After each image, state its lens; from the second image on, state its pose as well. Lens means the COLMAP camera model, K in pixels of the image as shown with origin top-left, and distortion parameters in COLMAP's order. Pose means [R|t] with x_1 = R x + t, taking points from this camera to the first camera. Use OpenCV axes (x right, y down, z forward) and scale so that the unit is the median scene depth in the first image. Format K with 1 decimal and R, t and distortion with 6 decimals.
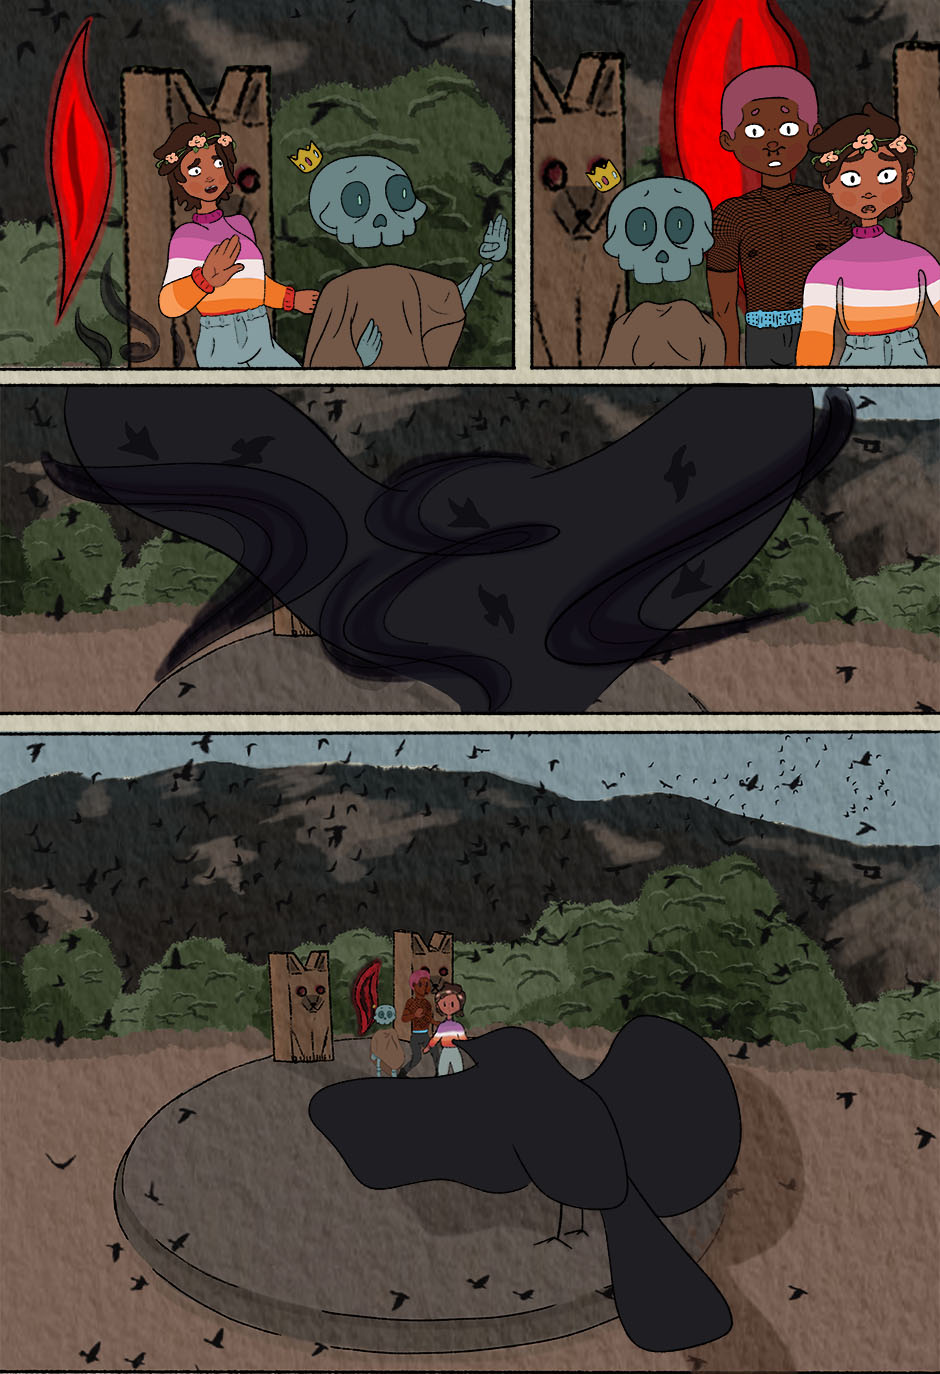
lens RADIAL K [[1156.3, 0, 470.8], [0, 1156.3, 690.5], [0, 0, 1]] dist [-0.003715, 0.006612]
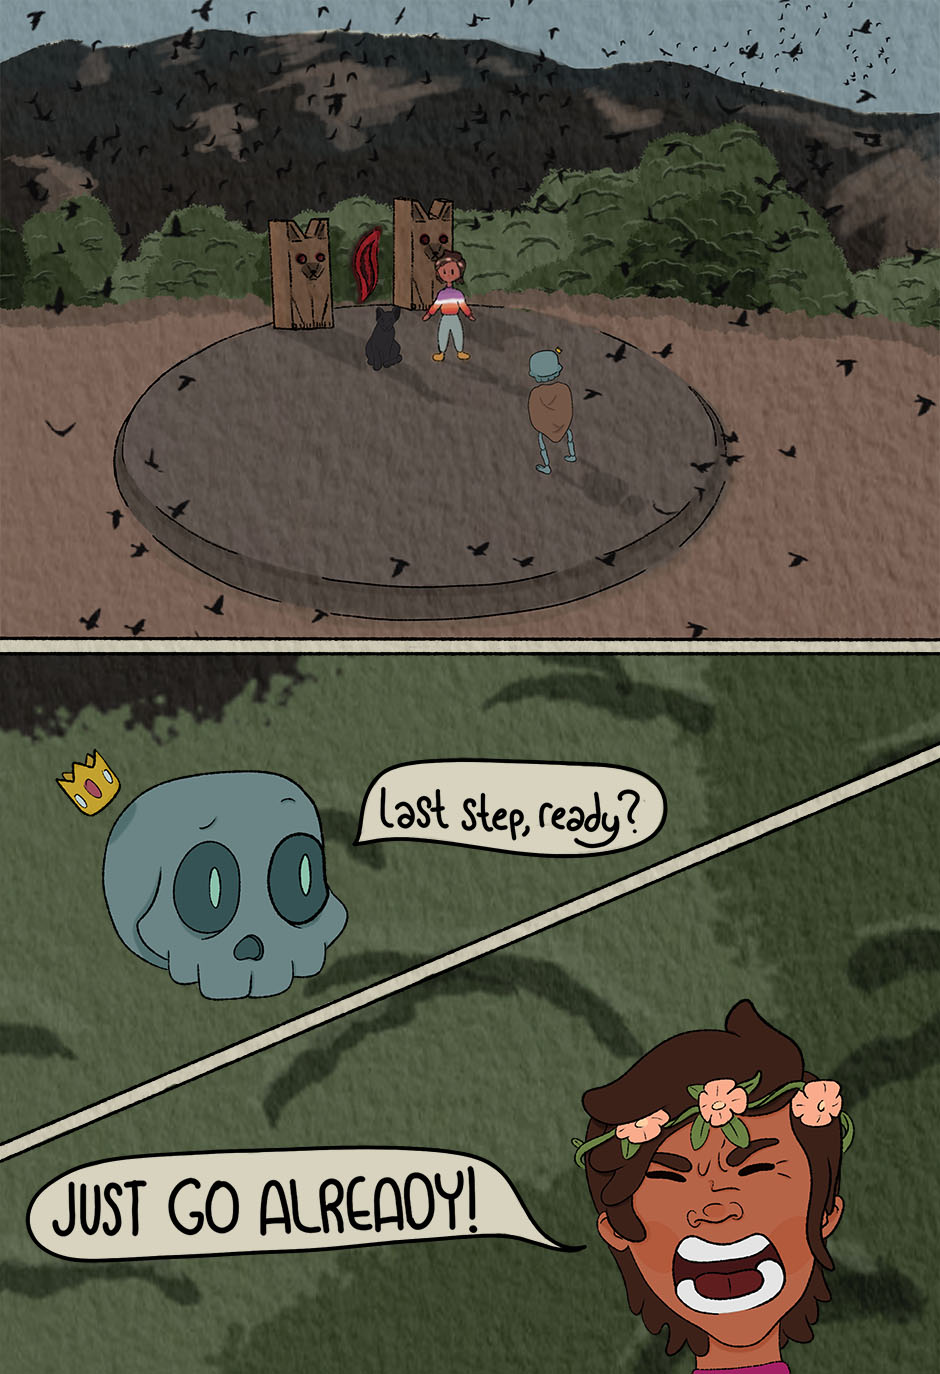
lens RADIAL K [[1156.3, 0, 470.6], [0, 1156.3, 690.0], [0, 0, 1]] dist [-0.003715, 0.006612]
pose [[1.000000, 0.000024, -0.000173, -0.000042], [-0.000025, 1.000000, -0.000409, 0.633577], [0.000173, 0.000409, 1.000000, 0.000172]]
